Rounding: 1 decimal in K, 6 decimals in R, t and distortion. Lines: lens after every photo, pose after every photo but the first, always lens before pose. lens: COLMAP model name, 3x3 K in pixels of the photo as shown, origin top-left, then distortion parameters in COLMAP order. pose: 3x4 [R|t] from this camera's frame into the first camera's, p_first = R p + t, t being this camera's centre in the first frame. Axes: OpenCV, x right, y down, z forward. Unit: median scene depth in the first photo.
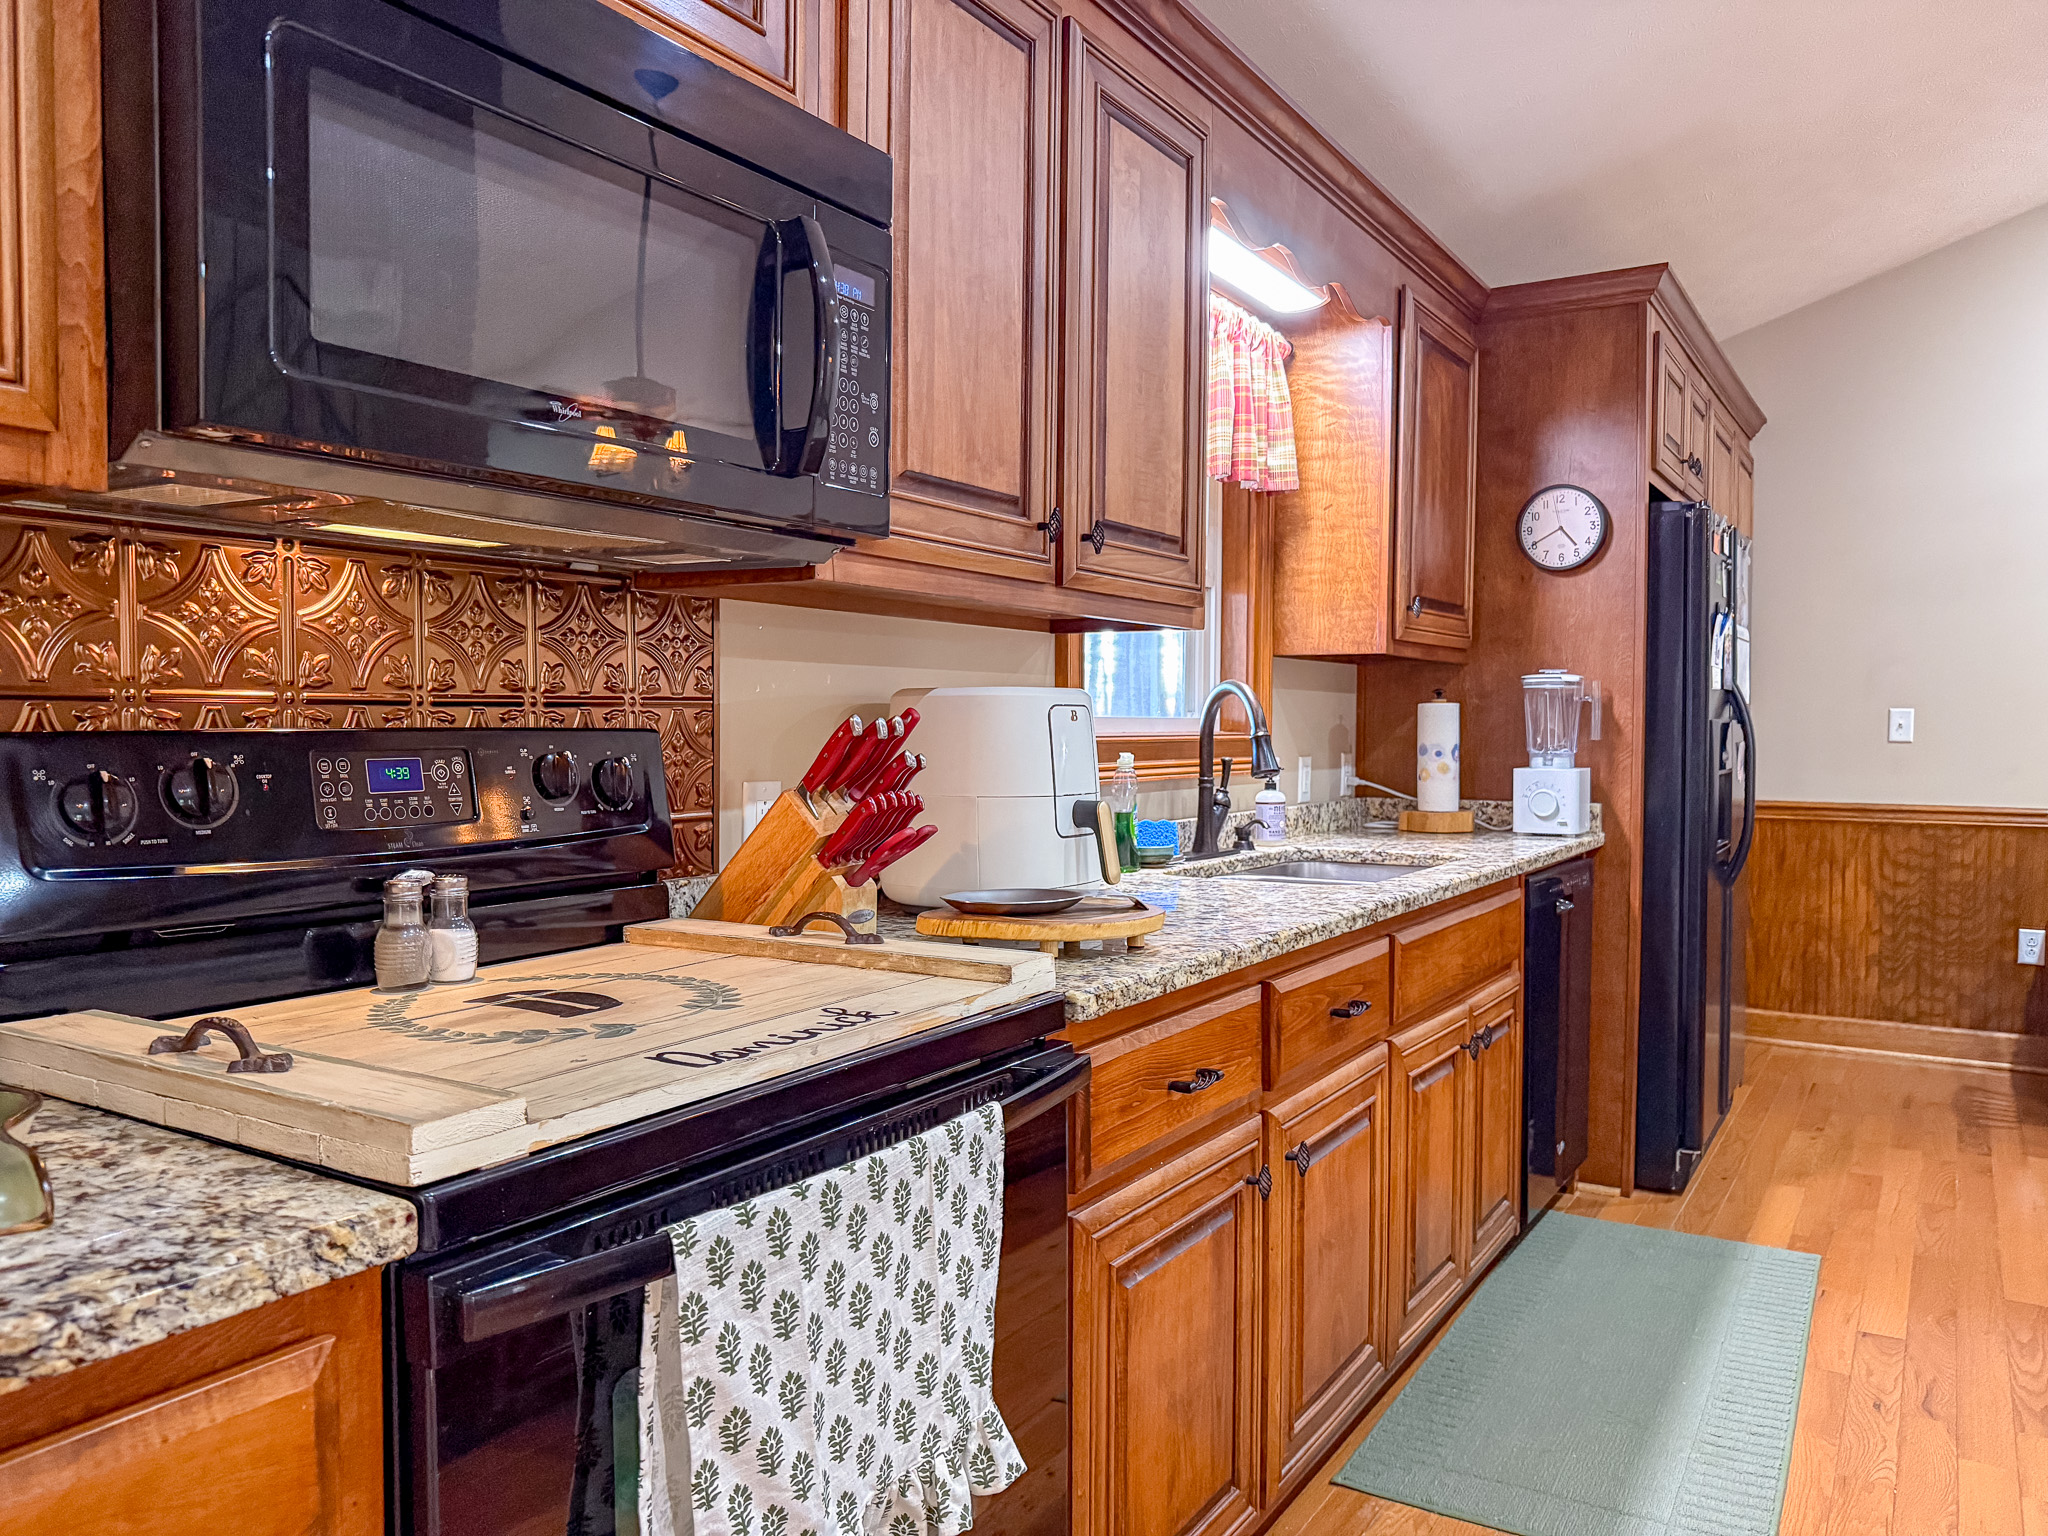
lens RADIAL K [[1467.0, 0, 1019.6], [0, 1467.0, 765.9], [0, 0, 1]] dist [-0.011096, -0.007464]
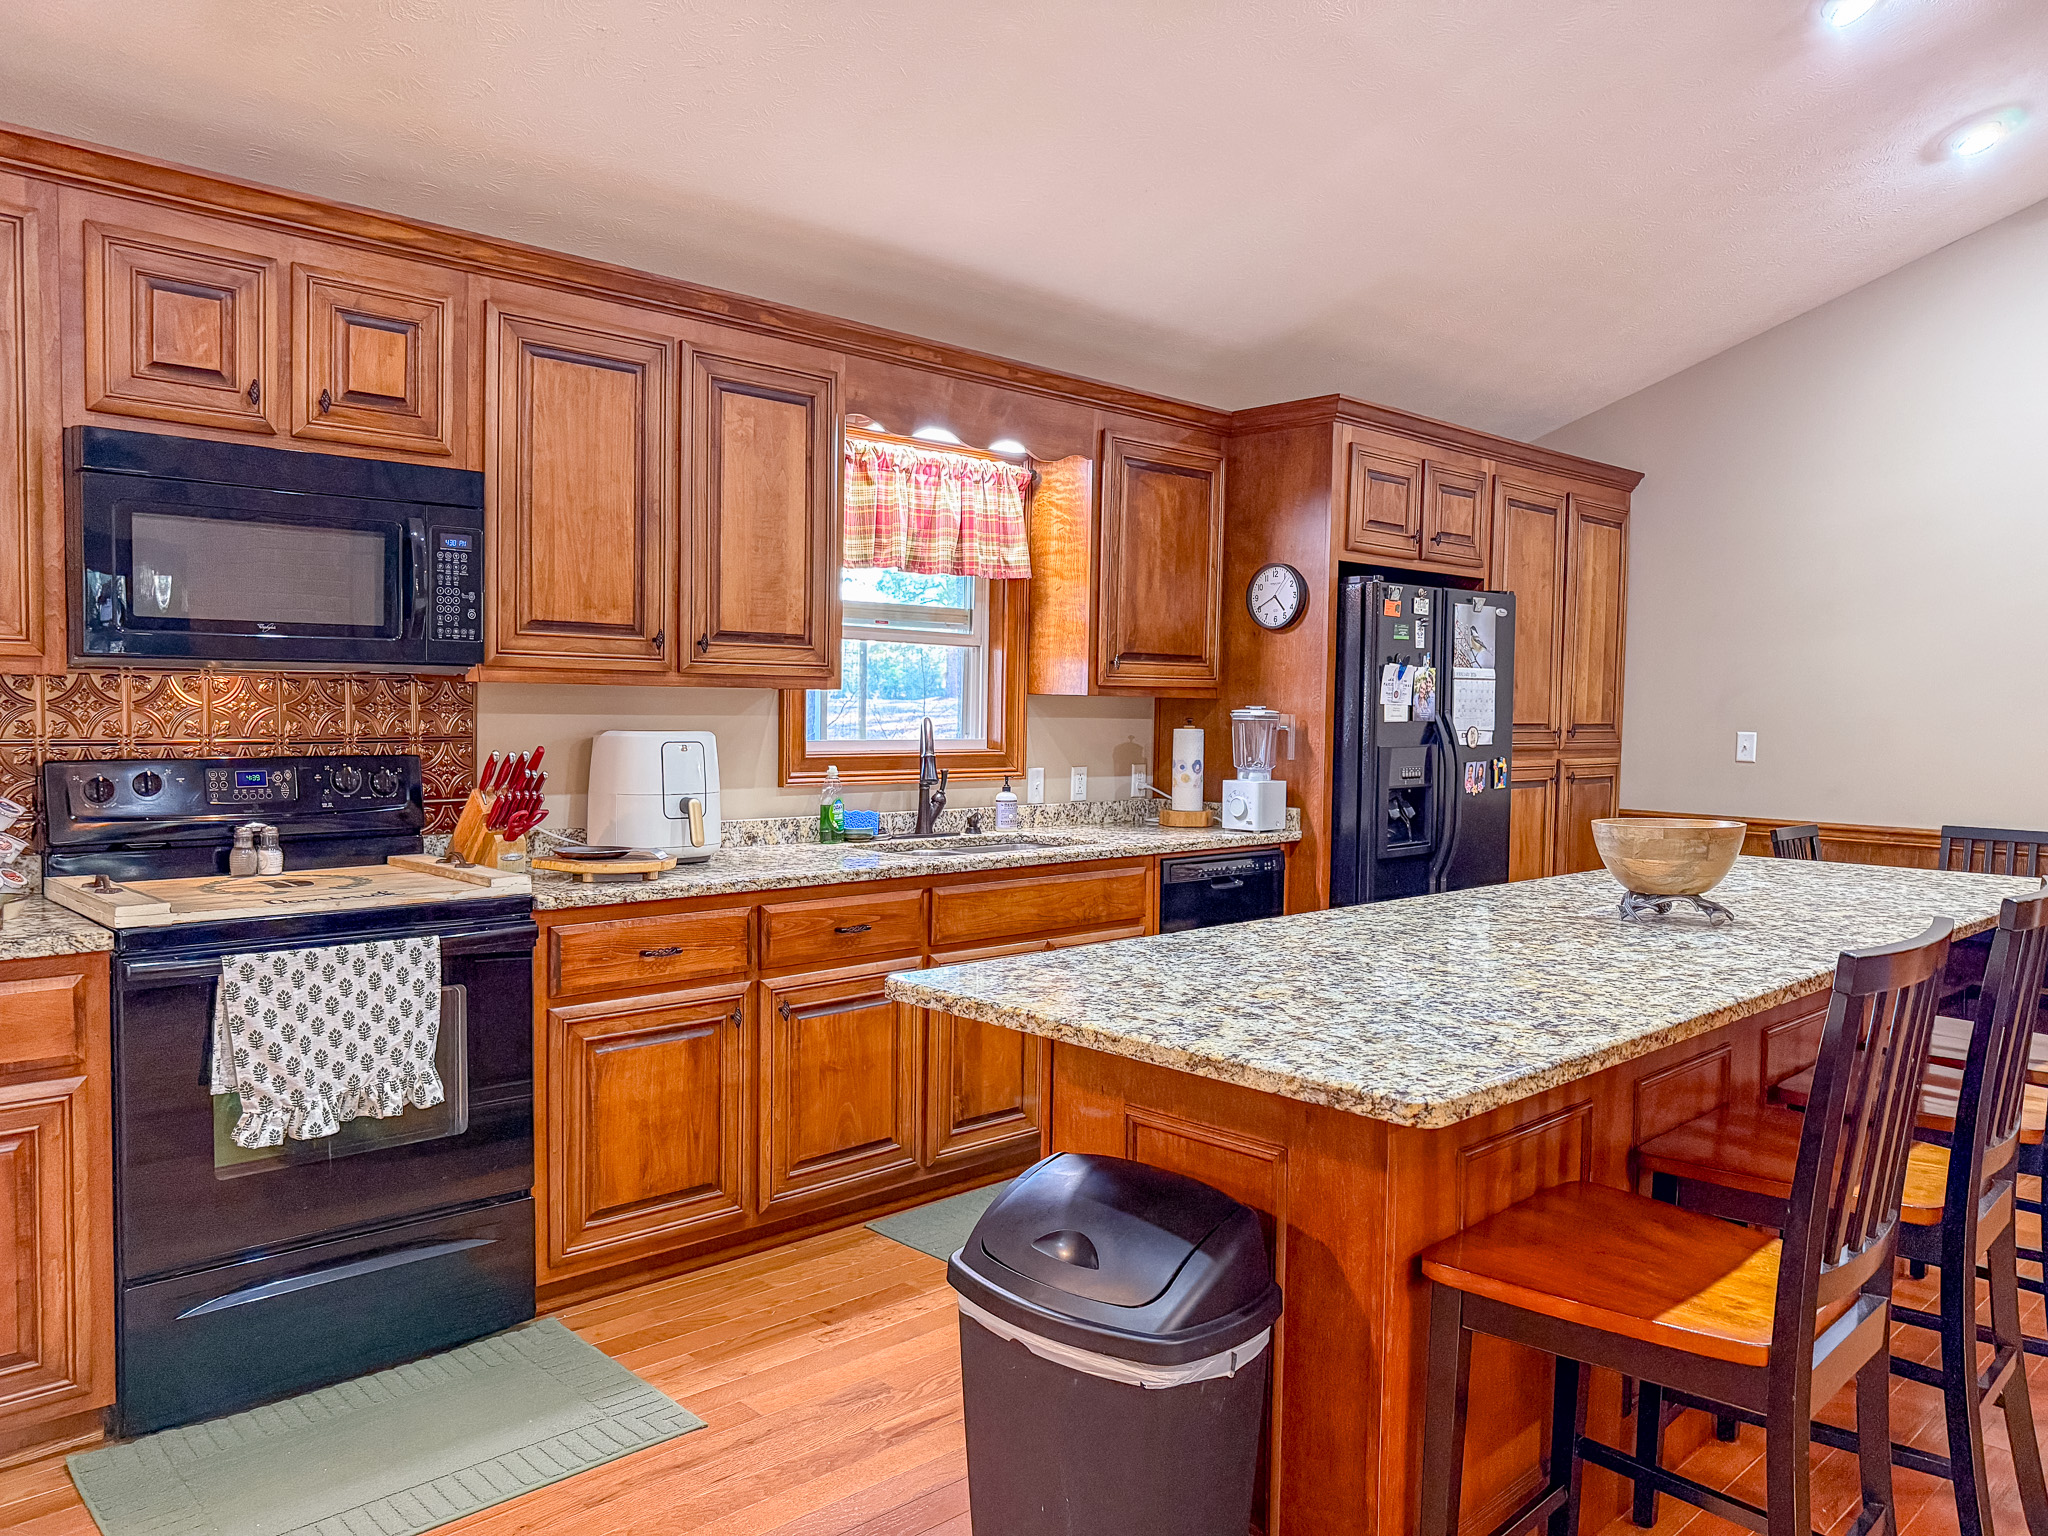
lens RADIAL K [[1467.0, 0, 1032.9], [0, 1467.0, 771.9], [0, 0, 1]] dist [-0.011096, -0.007464]
pose [[0.970483, 0.023611, -0.240009, 0.942815], [-0.019815, 0.999638, 0.018218, -0.051376], [0.240352, -0.012924, 0.970600, -0.632724]]
